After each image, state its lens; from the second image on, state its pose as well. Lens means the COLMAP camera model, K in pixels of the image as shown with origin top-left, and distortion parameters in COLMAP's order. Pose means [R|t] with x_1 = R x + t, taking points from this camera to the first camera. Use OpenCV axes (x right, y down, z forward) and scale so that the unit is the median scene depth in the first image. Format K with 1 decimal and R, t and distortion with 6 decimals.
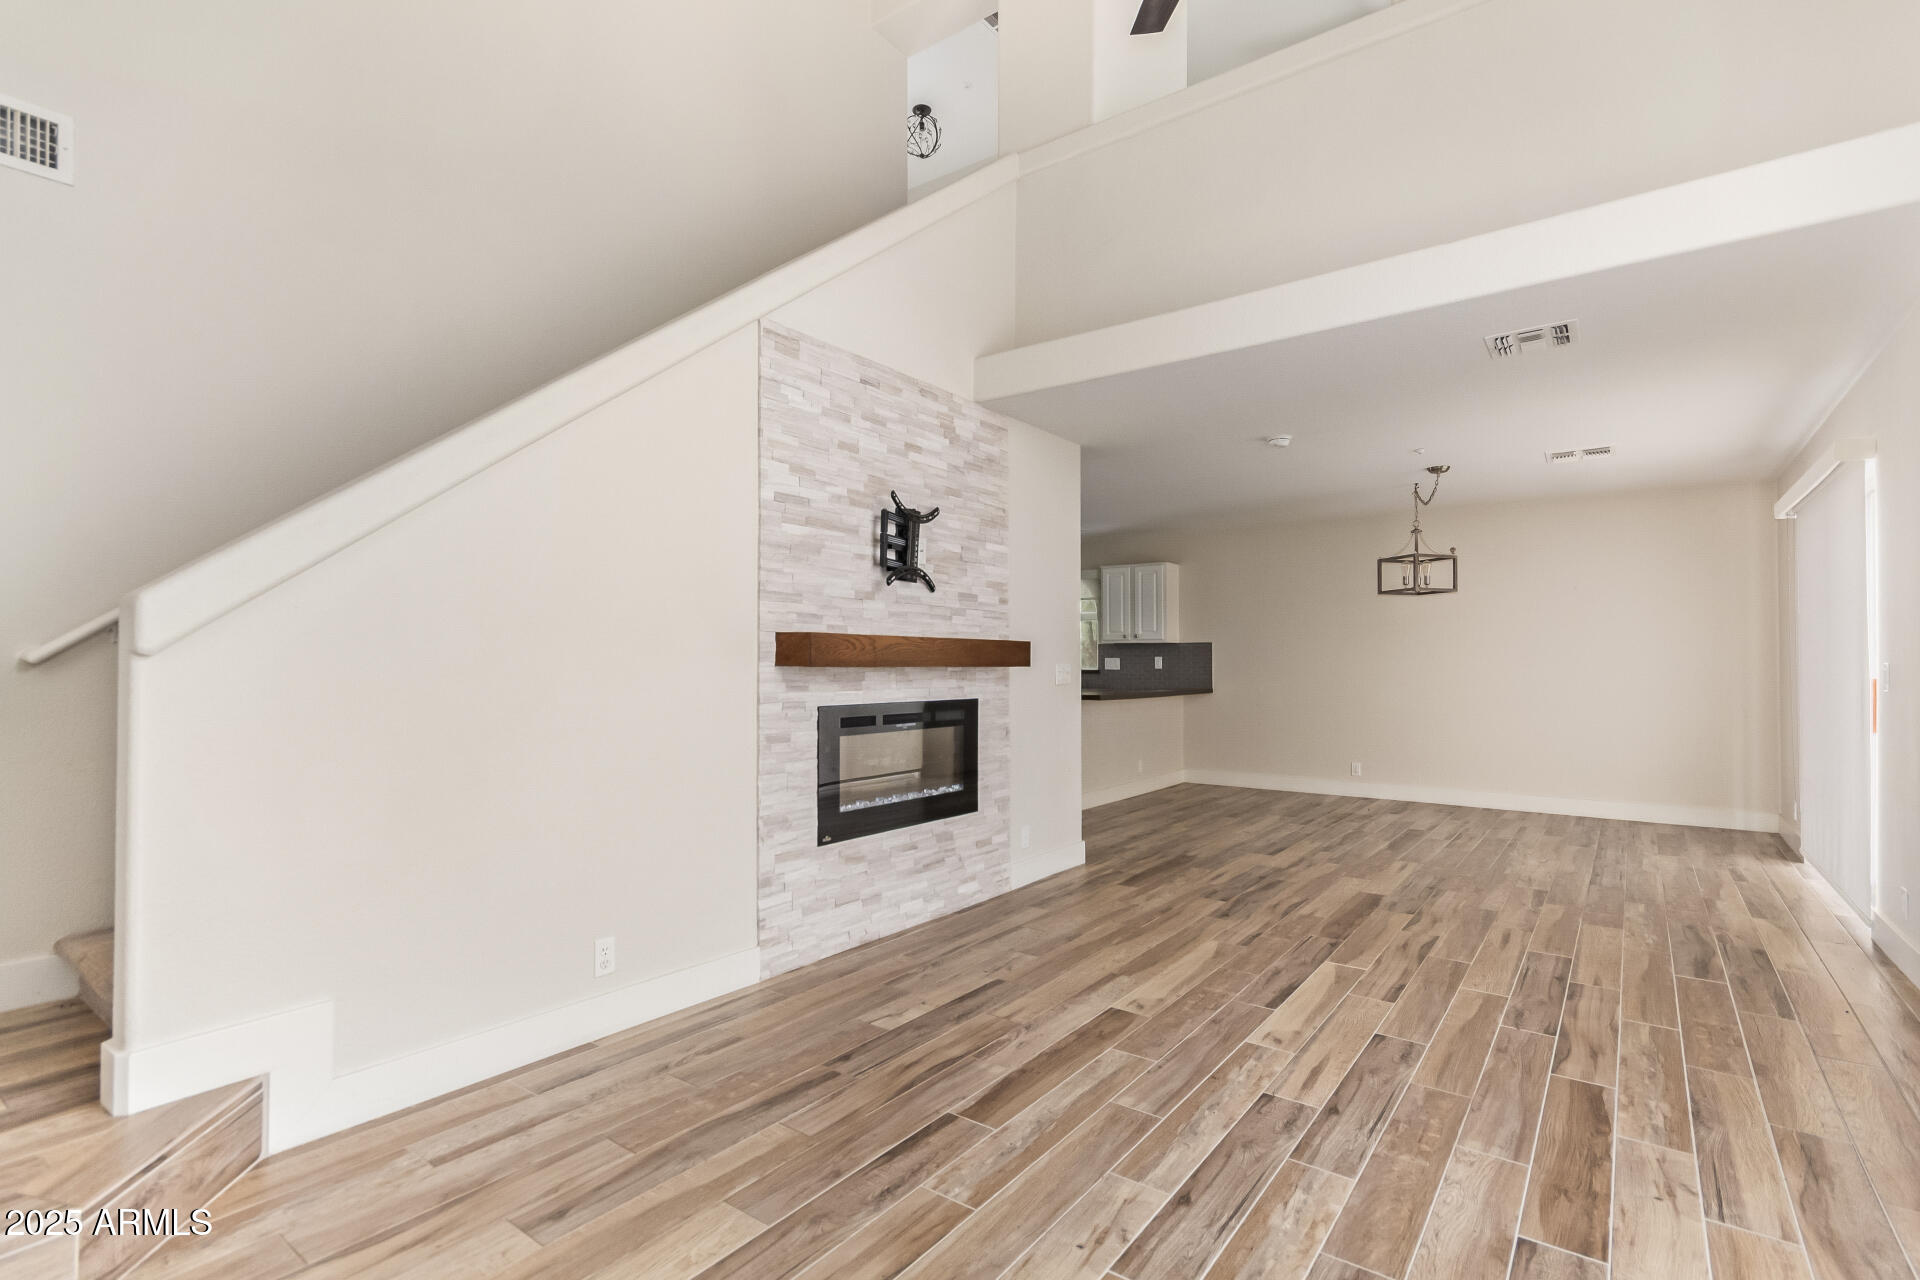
lens RADIAL K [[880.8, 0, 968.2], [0, 880.8, 626.2], [0, 0, 1]] dist [-0.000997, -0.001007]
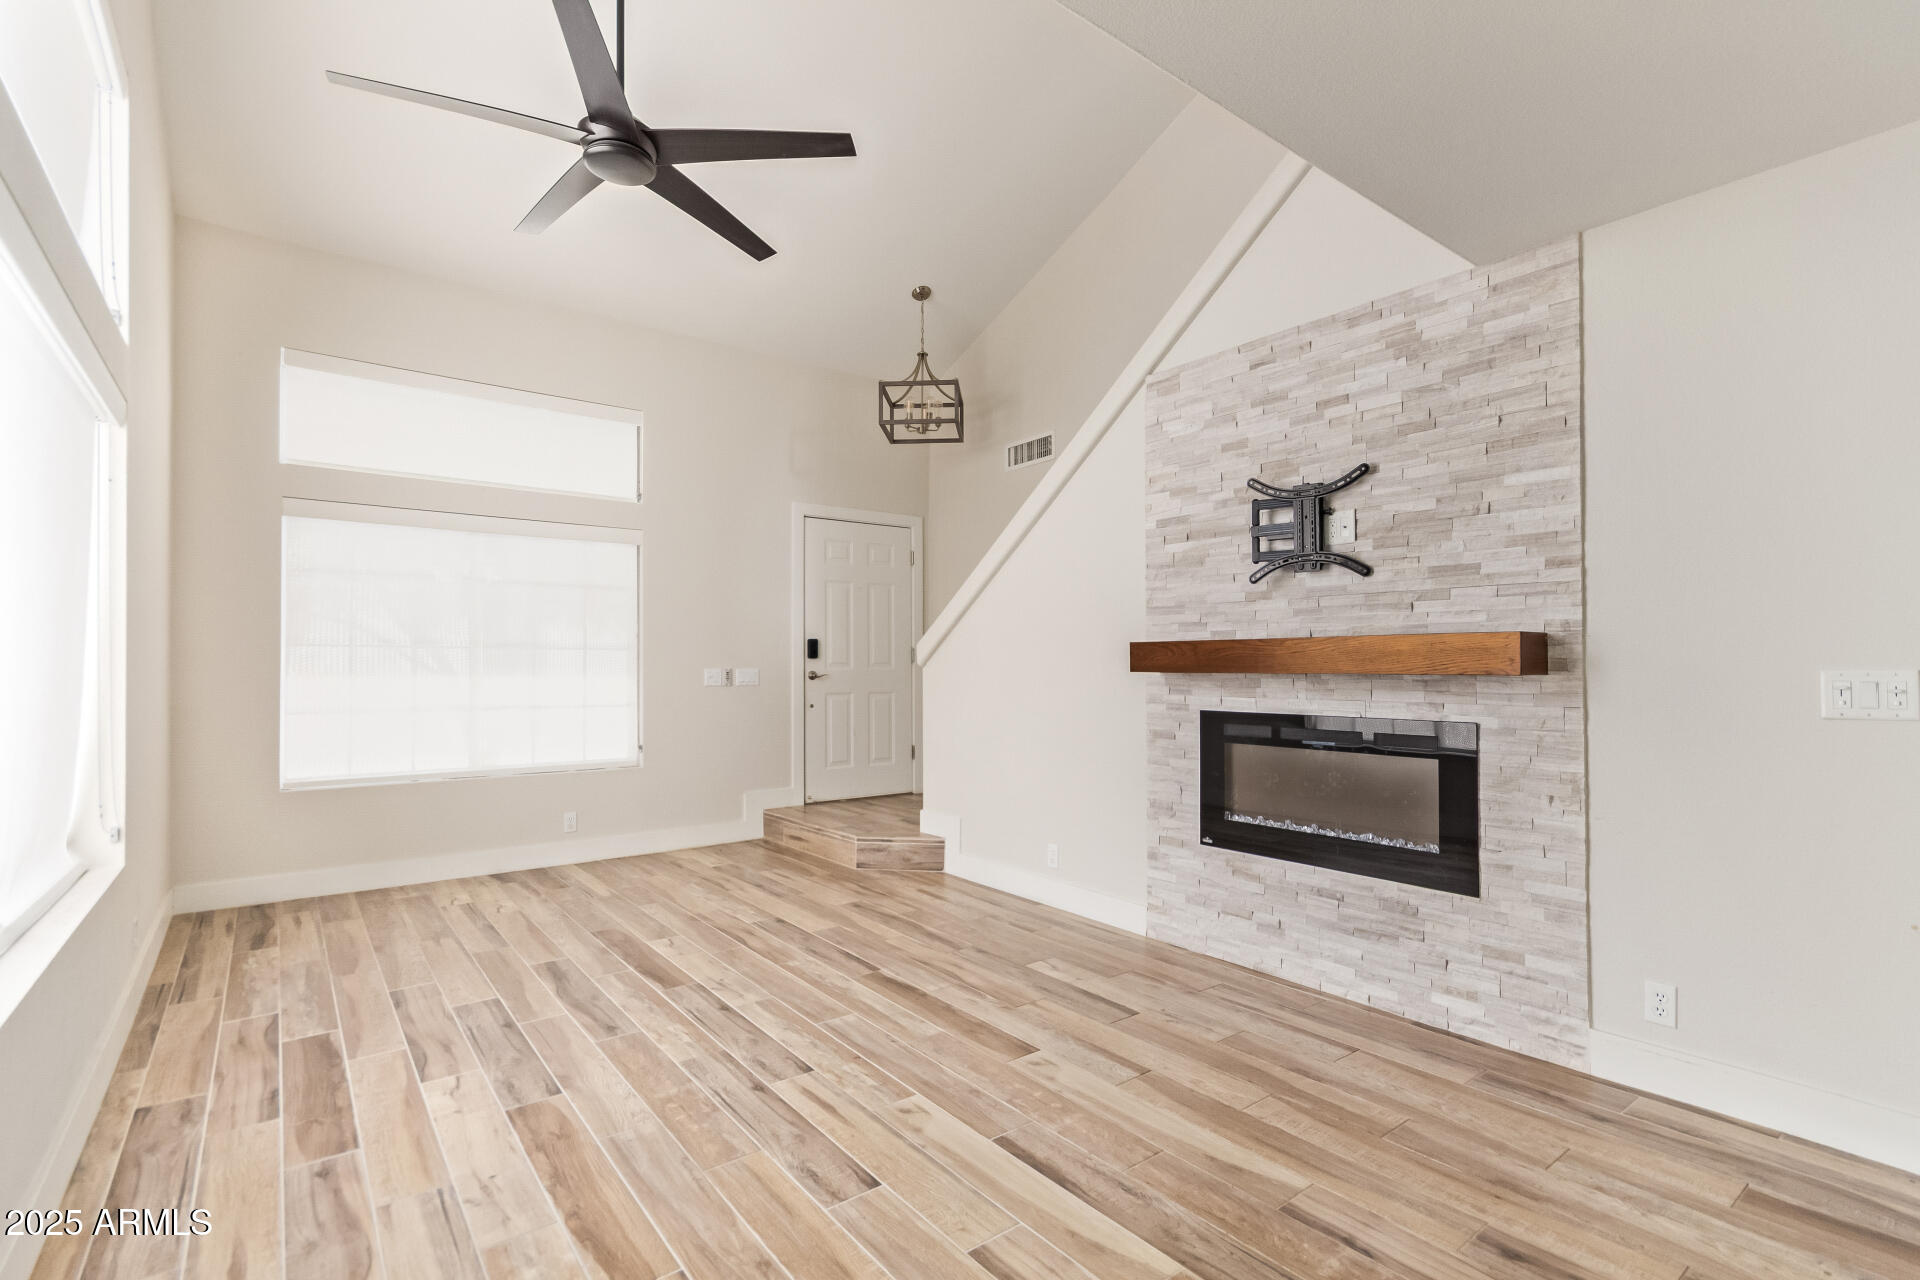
lens RADIAL K [[880.8, 0, 968.2], [0, 880.8, 626.2], [0, 0, 1]] dist [-0.000997, -0.001007]
pose [[-0.254581, -0.044502, -0.966027, 1.074462], [0.042314, 0.997471, -0.057101, 0.046463], [0.966125, -0.055413, -0.252054, 1.178751]]
